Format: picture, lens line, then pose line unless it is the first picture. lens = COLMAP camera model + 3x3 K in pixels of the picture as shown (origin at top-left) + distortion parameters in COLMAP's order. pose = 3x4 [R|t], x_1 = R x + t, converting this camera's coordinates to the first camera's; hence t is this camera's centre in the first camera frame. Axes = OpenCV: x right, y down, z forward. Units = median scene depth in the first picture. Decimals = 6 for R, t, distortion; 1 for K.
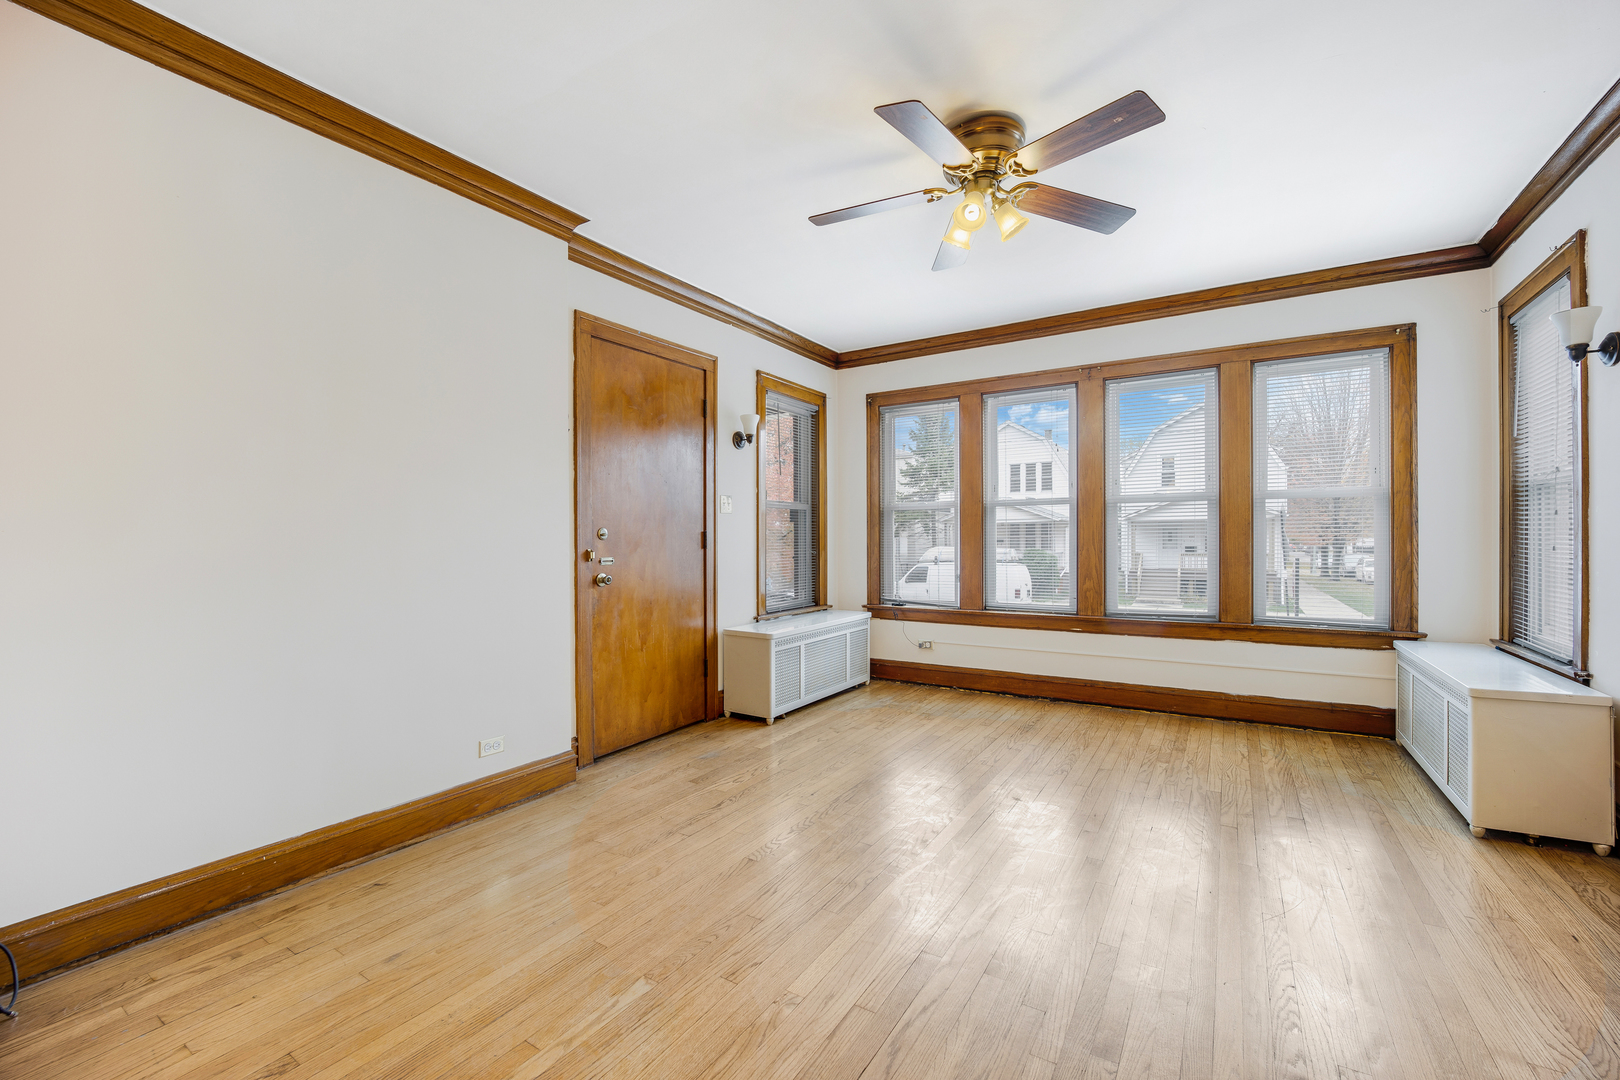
lens RADIAL K [[677.3, 0, 811.8], [0, 677.3, 549.0], [0, 0, 1]] dist [-0.000107, 0.000070]
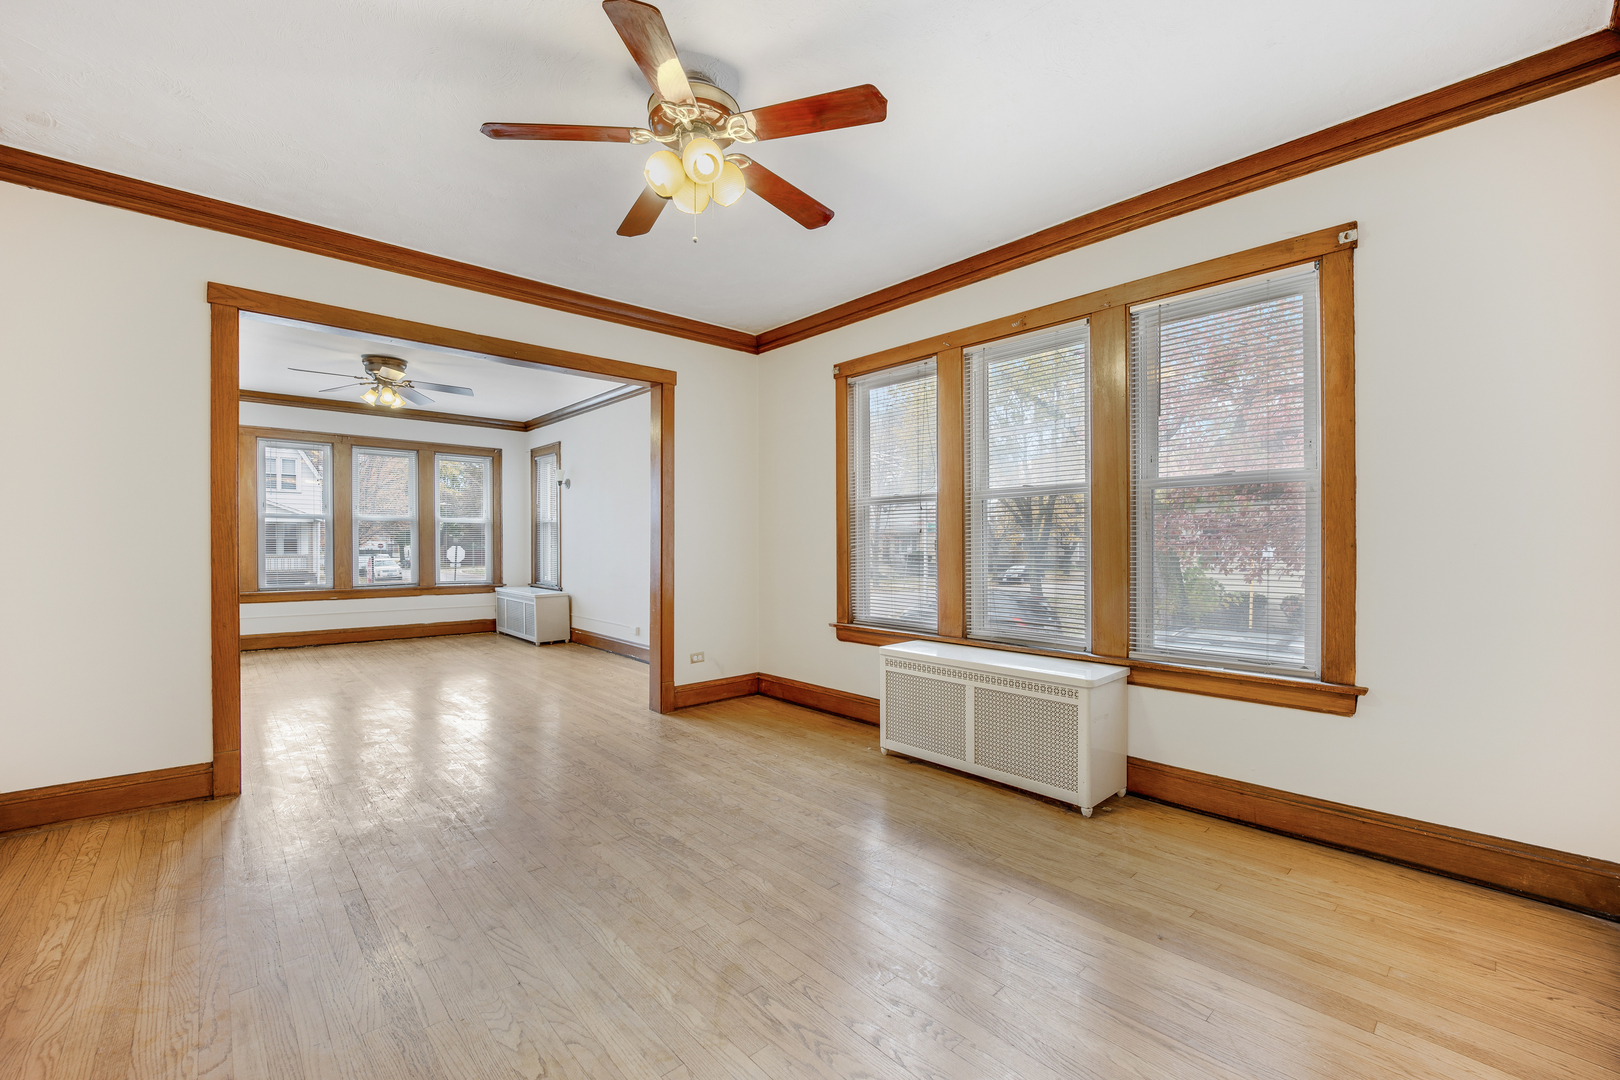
lens RADIAL K [[663.9, 0, 825.1], [0, 663.9, 544.2], [0, 0, 1]] dist [-0.025516, -0.000002]
pose [[0.254075, 0.004893, 0.967172, -0.978183], [0.003689, 0.999975, -0.006028, 0.006253], [-0.967178, 0.005100, 0.254050, -0.618392]]
